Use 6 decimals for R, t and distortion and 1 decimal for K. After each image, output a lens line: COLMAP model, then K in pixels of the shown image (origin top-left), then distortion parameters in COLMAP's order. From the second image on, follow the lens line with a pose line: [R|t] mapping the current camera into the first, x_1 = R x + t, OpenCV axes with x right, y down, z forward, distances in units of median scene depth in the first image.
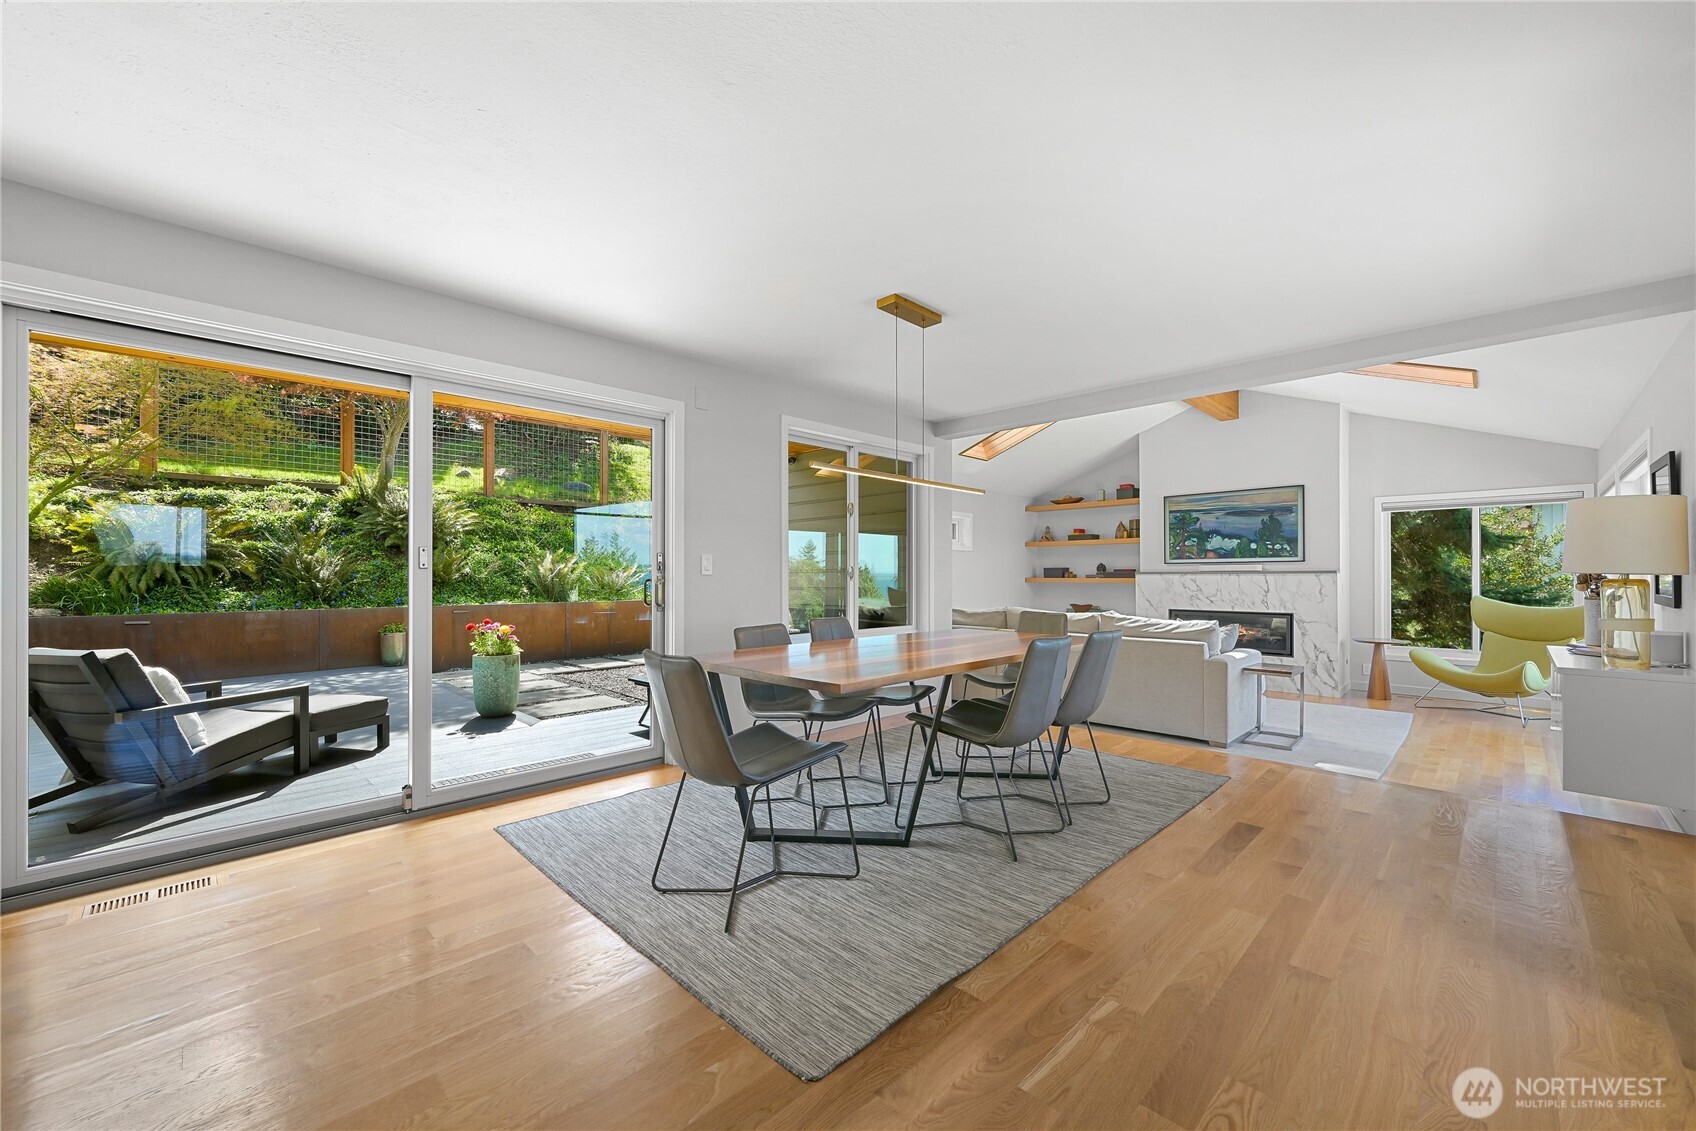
lens RADIAL K [[663.5, 0, 854.5], [0, 663.5, 572.1], [0, 0, 1]] dist [-0.002909, -0.000084]
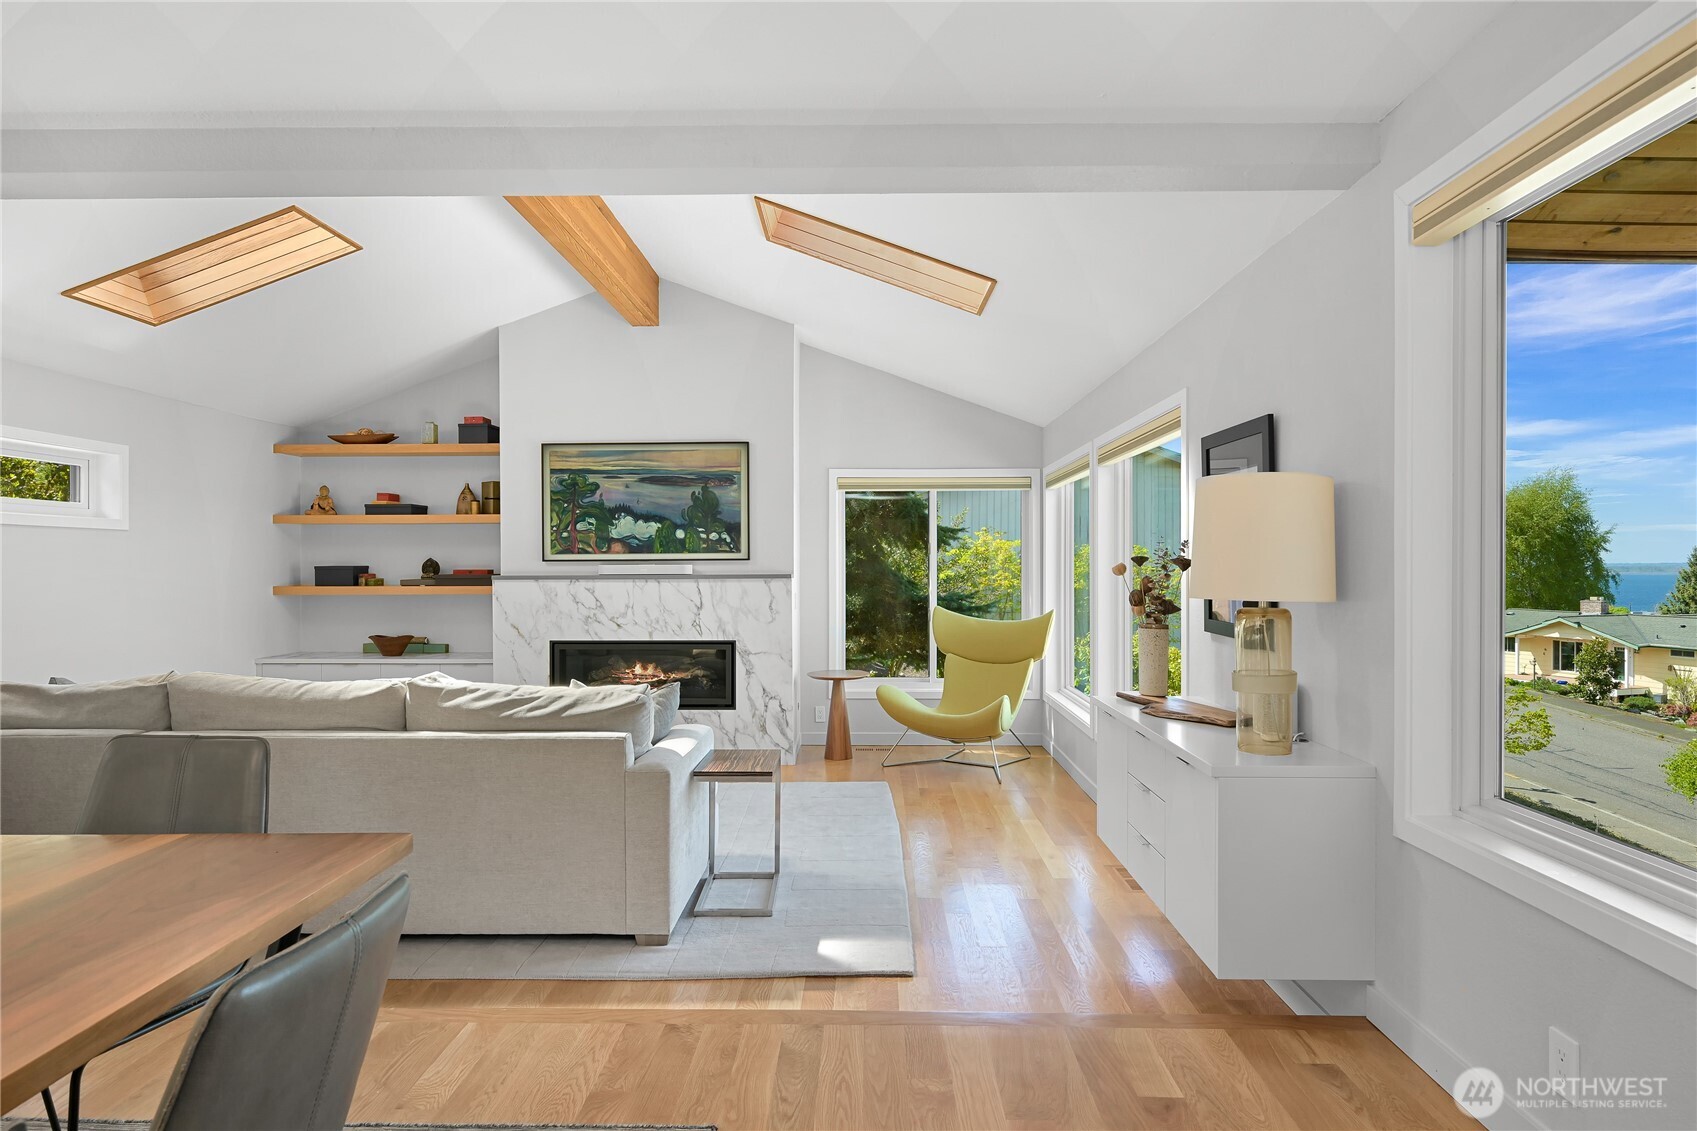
lens RADIAL K [[935.5, 0, 861.9], [0, 935.5, 569.1], [0, 0, 1]] dist [-0.000916, 0.000353]
pose [[0.716705, -0.003336, 0.697368, 0.111888], [-0.001429, 0.999979, 0.006252, -0.012348], [-0.697375, -0.005477, 0.716686, 0.251219]]
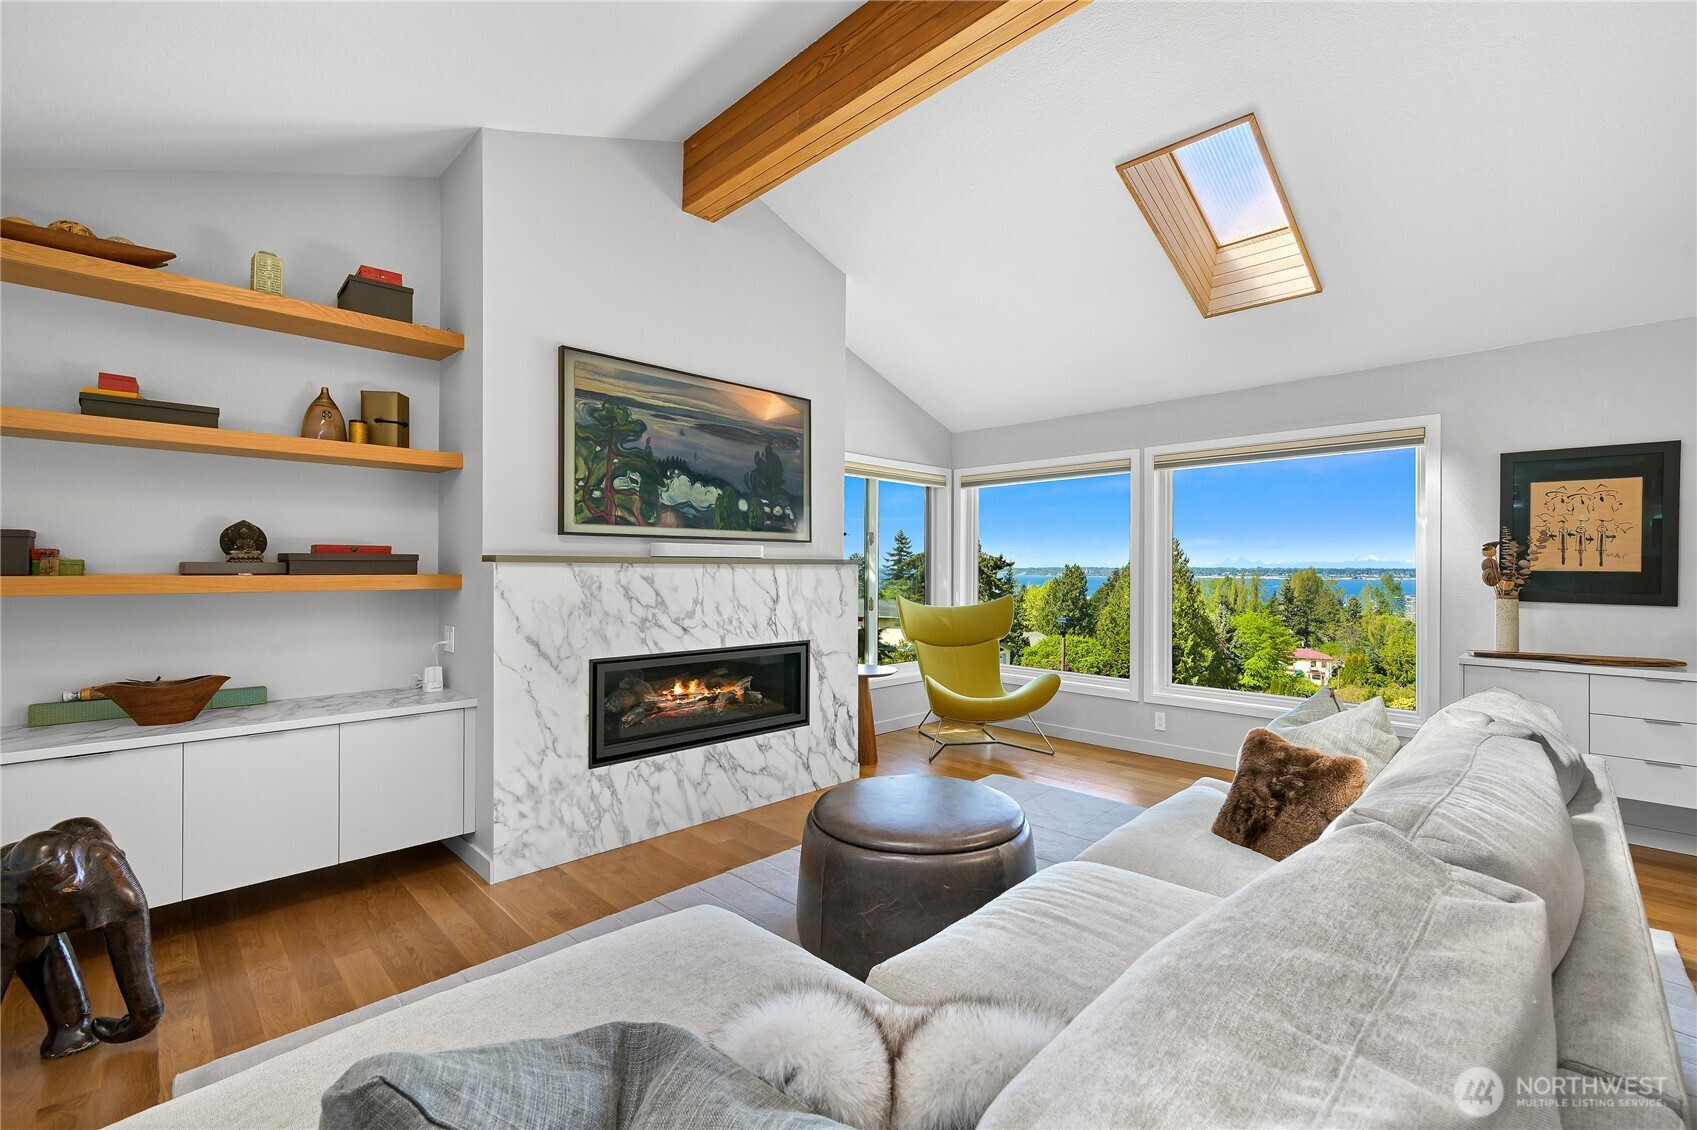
lens RADIAL K [[720.9, 0, 849.0], [0, 720.9, 569.3], [0, 0, 1]] dist [-0.003358, 0.000009]
pose [[-0.000246, 0.000412, 1.000000, 0.087317], [-0.008159, 0.999967, -0.000414, 0.005643], [-0.999967, -0.008159, -0.000243, 0.917065]]
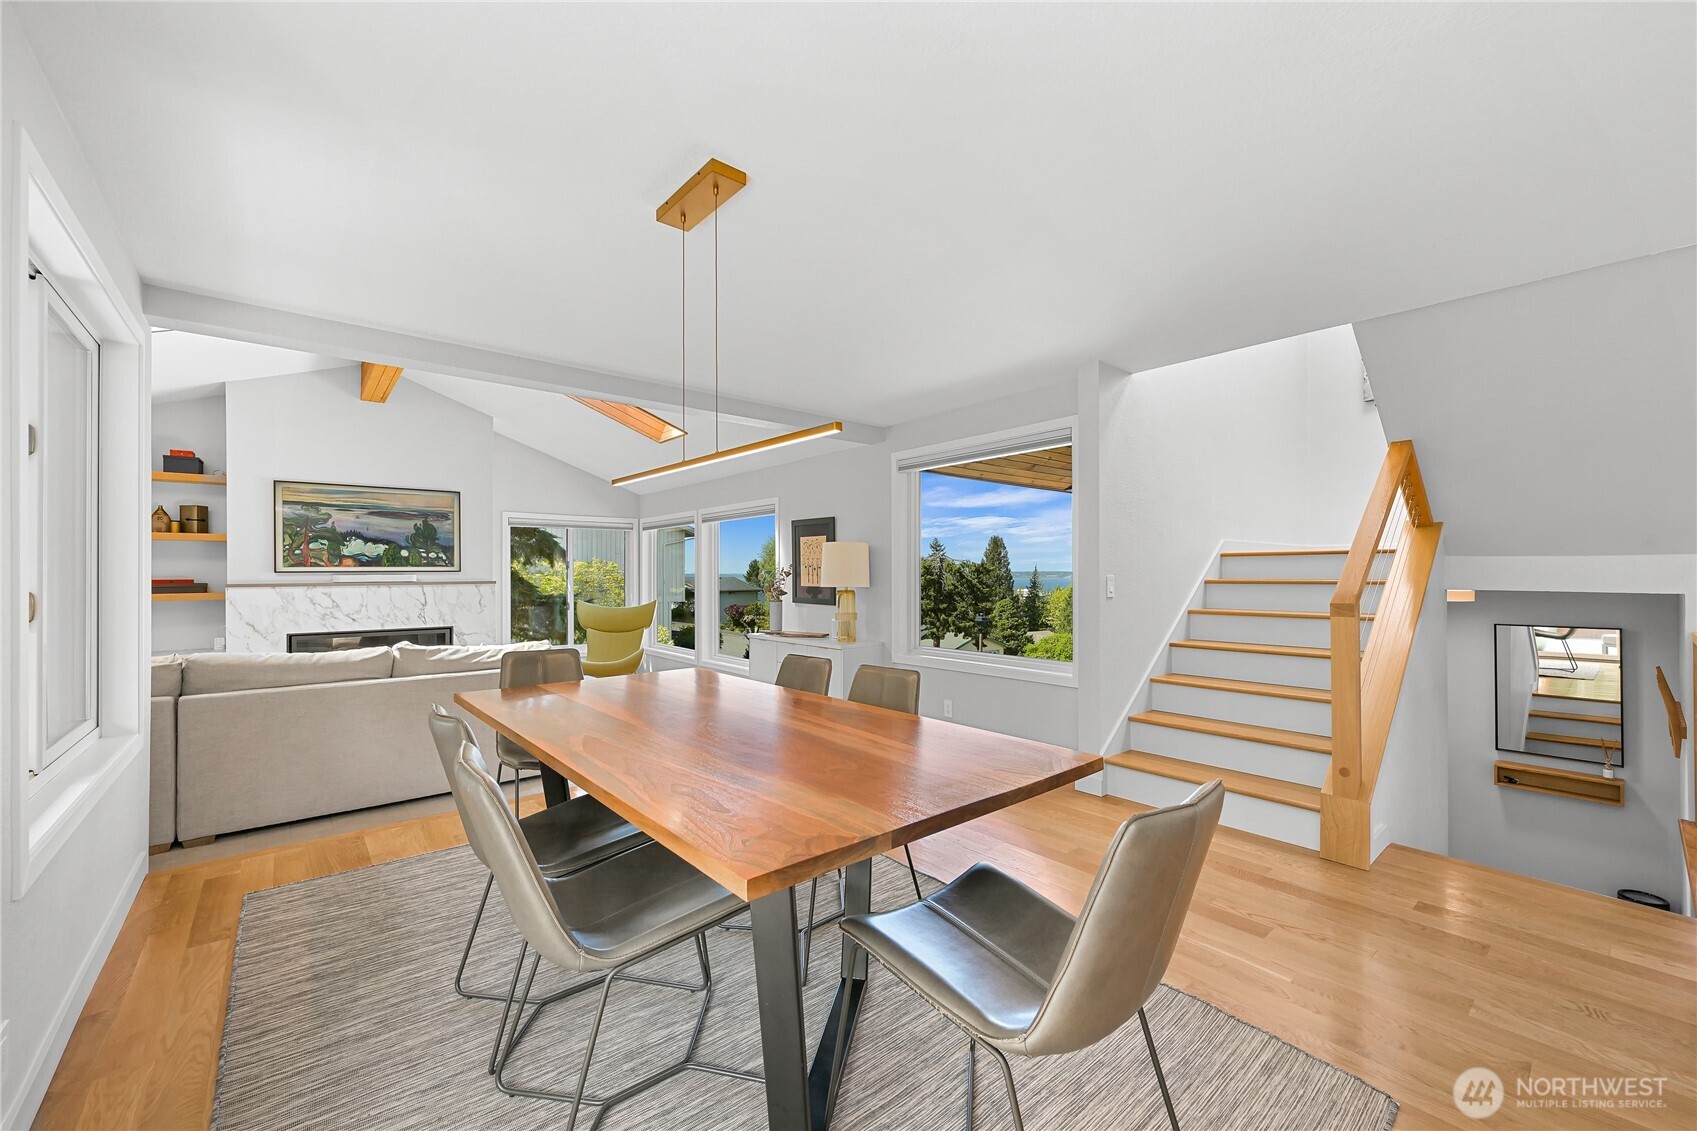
lens RADIAL K [[663.9, 0, 855.0], [0, 663.9, 572.1], [0, 0, 1]] dist [-0.002909, -0.000084]
pose [[0.082115, 0.002825, 0.996619, -0.221959], [-0.000488, 0.999996, -0.002794, -0.012252], [-0.996623, -0.000257, 0.082116, 0.331051]]
